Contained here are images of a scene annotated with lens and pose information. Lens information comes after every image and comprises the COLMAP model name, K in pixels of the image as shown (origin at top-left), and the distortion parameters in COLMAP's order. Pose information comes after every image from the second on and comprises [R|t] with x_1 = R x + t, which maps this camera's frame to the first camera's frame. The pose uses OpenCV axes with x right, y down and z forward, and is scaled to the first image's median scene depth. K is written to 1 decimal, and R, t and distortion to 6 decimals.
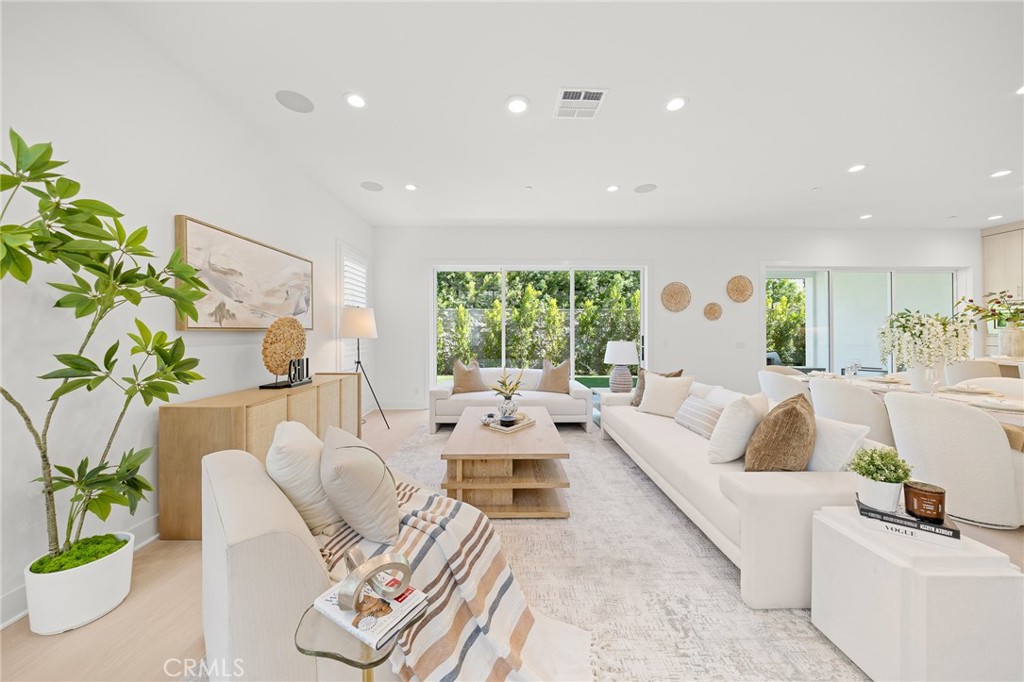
lens RADIAL K [[341.1, 0, 508.8], [0, 341.1, 332.5], [0, 0, 1]] dist [-0.002289, -0.000305]
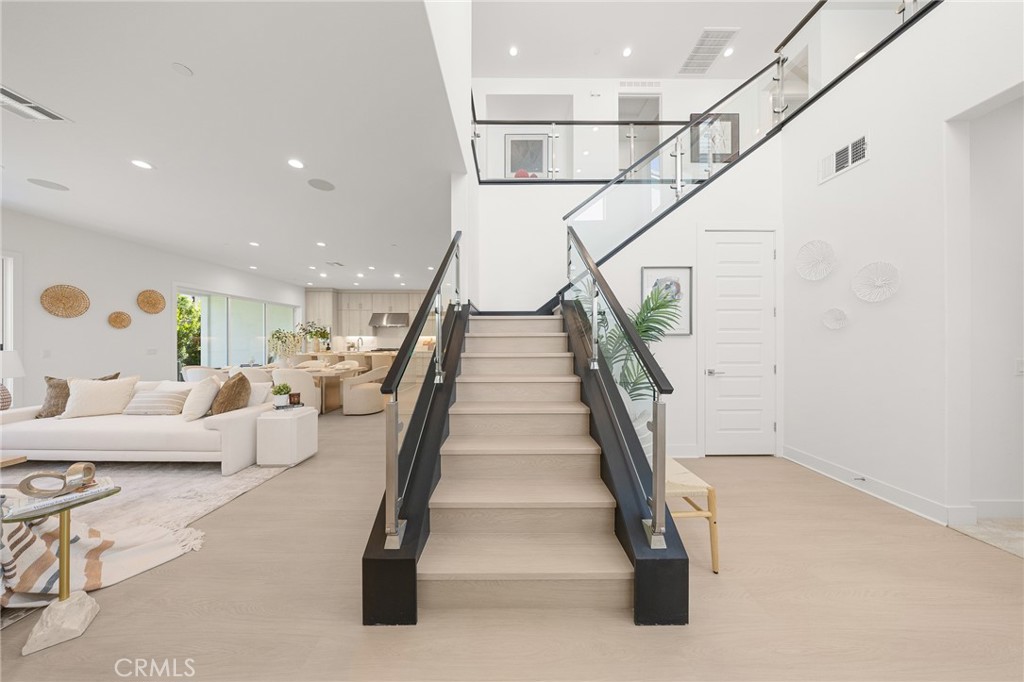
lens RADIAL K [[295.2, 0, 511.3], [0, 295.2, 341.1], [0, 0, 1]] dist [-0.004241, 0.000059]
pose [[0.006161, 0.002645, 0.999978, -0.275142], [-0.001236, 0.999996, -0.002637, 0.002448], [-0.999980, -0.001219, 0.006164, -0.186061]]
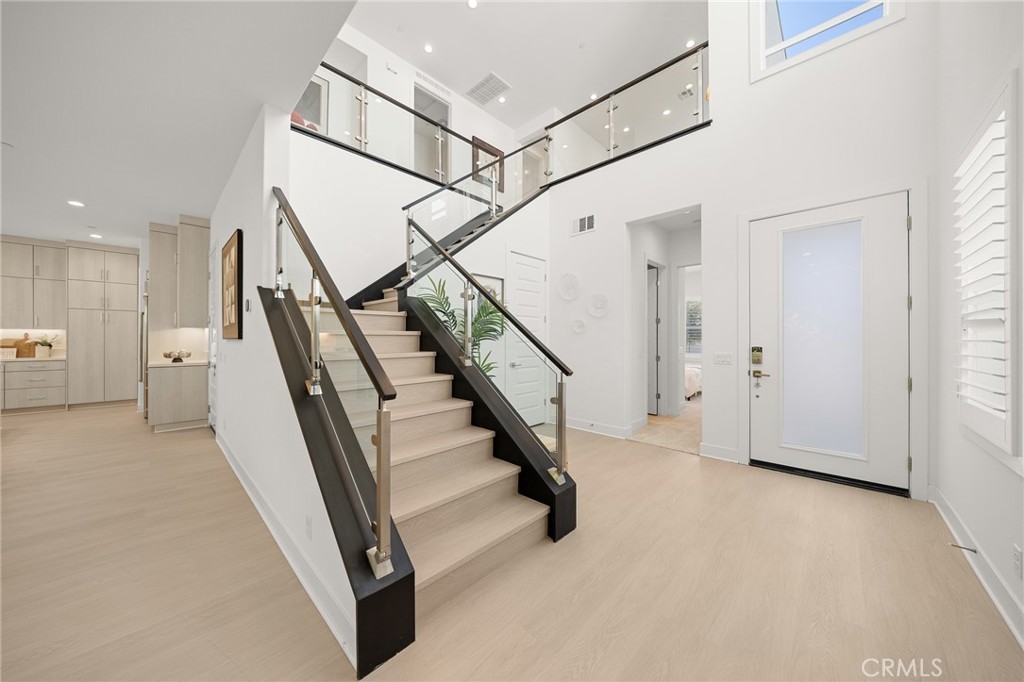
lens RADIAL K [[341.1, 0, 508.7], [0, 341.1, 339.1], [0, 0, 1]] dist [-0.002289, -0.000305]
pose [[-0.711129, 0.003118, 0.703055, -0.271760], [-0.001902, 0.999978, -0.006359, 0.002650], [-0.703059, -0.005859, -0.711107, 0.016540]]
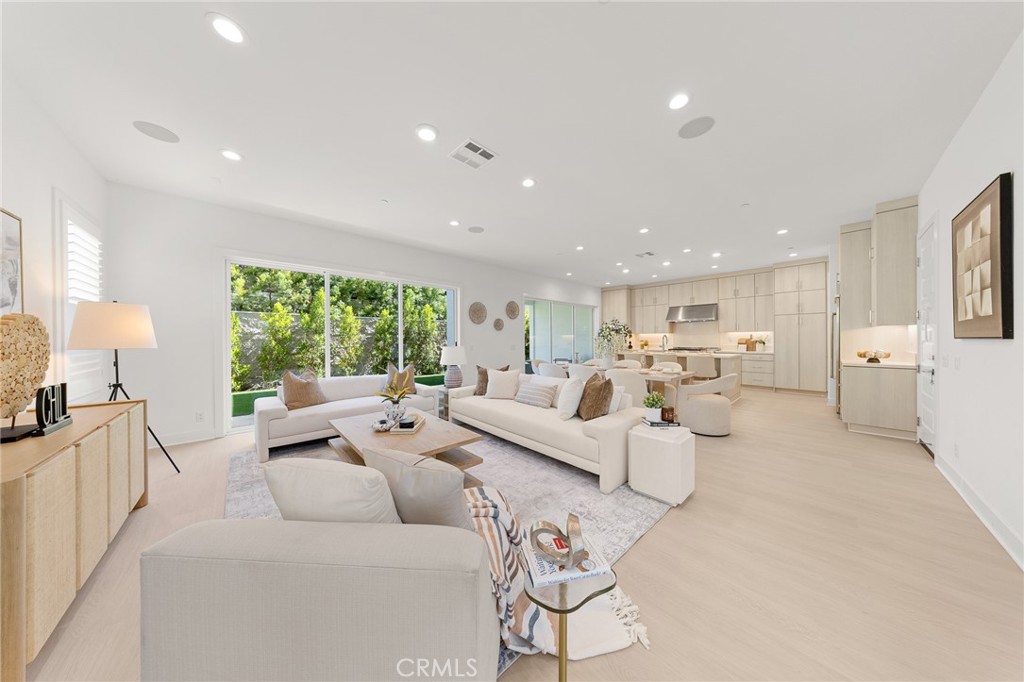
lens RADIAL K [[295.2, 0, 510.3], [0, 295.2, 339.6], [0, 0, 1]] dist [-0.004241, 0.000059]
pose [[0.746412, -0.002702, 0.665478, -0.184057], [0.001891, 0.999996, 0.001939, -0.000816], [-0.665481, -0.000189, 0.746415, 0.048240]]
